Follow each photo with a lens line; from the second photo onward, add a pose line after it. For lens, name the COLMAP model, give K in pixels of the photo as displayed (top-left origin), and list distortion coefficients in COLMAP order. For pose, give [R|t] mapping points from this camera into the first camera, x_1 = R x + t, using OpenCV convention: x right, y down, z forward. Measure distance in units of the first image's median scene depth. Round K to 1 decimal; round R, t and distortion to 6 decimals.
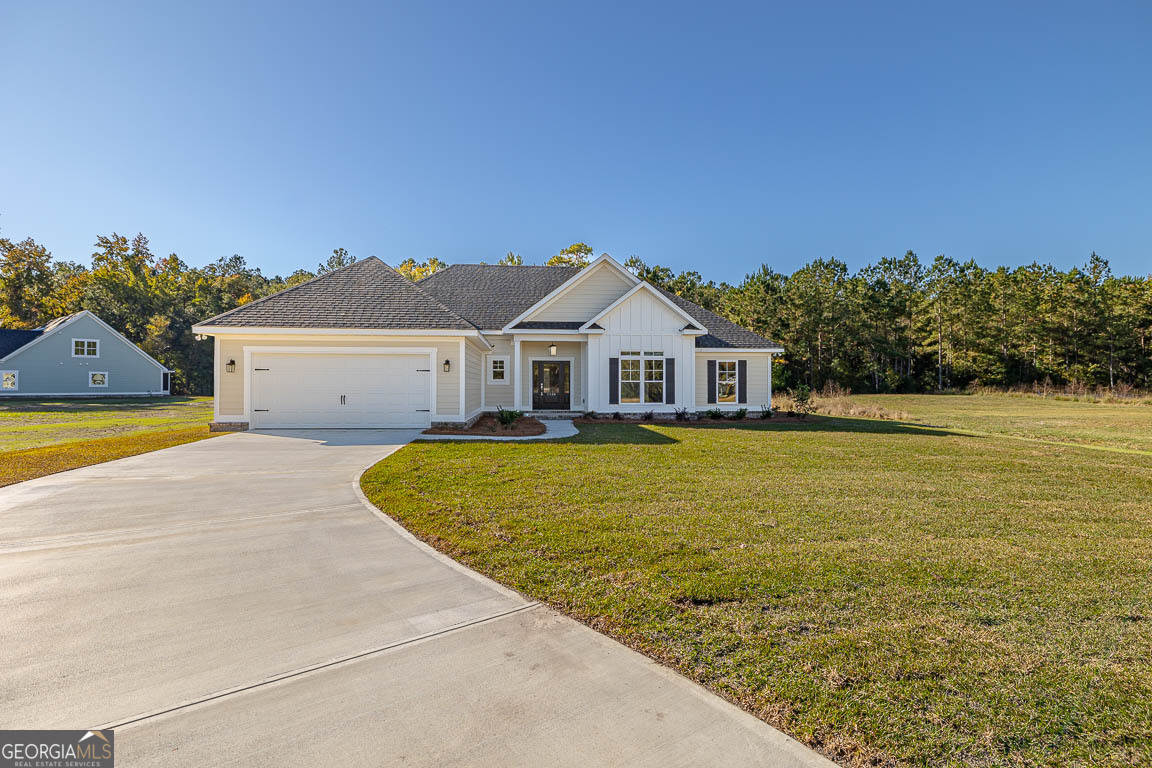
lens RADIAL K [[586.7, 0, 577.7], [0, 586.7, 383.4], [0, 0, 1]] dist [0.002402, -0.001634]
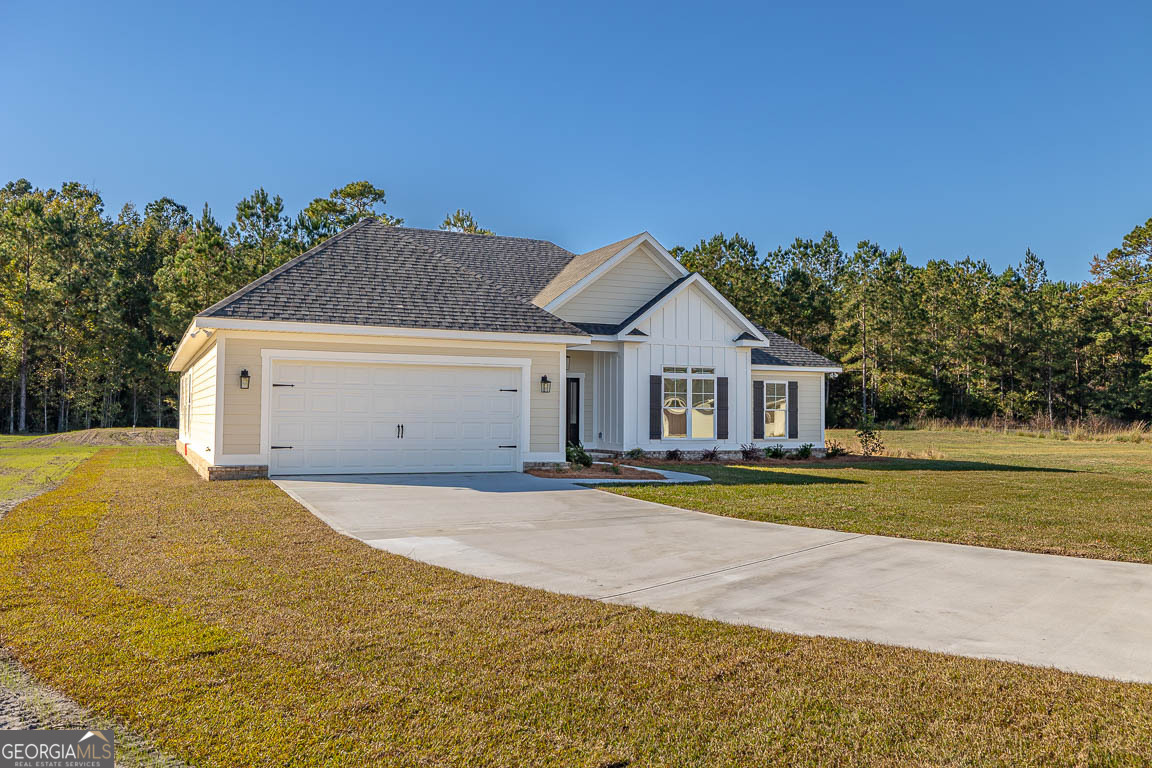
lens RADIAL K [[969.7, 0, 579.0], [0, 969.7, 381.8], [0, 0, 1]] dist [0.013095, -0.003148]
pose [[0.945169, 0.018106, 0.326079, -0.175235], [-0.007948, 0.999441, -0.032459, 0.001584], [-0.326485, 0.028088, 0.944785, -0.042951]]
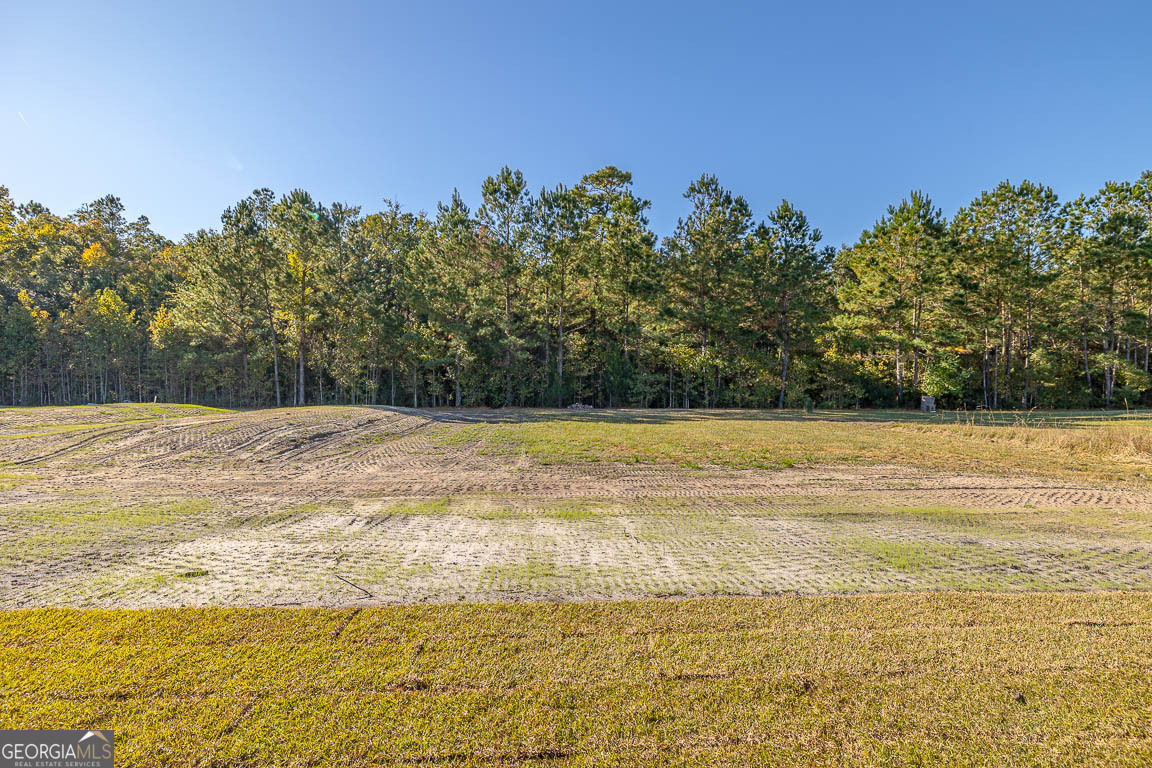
lens RADIAL K [[547.8, 0, 578.7], [0, 547.8, 386.1], [0, 0, 1]] dist [-0.000980, 0.000446]
pose [[0.999822, 0.005216, -0.018114, -0.041108], [-0.005143, 0.999978, 0.004088, -0.001810], [0.018135, -0.003994, 0.999828, 0.583433]]
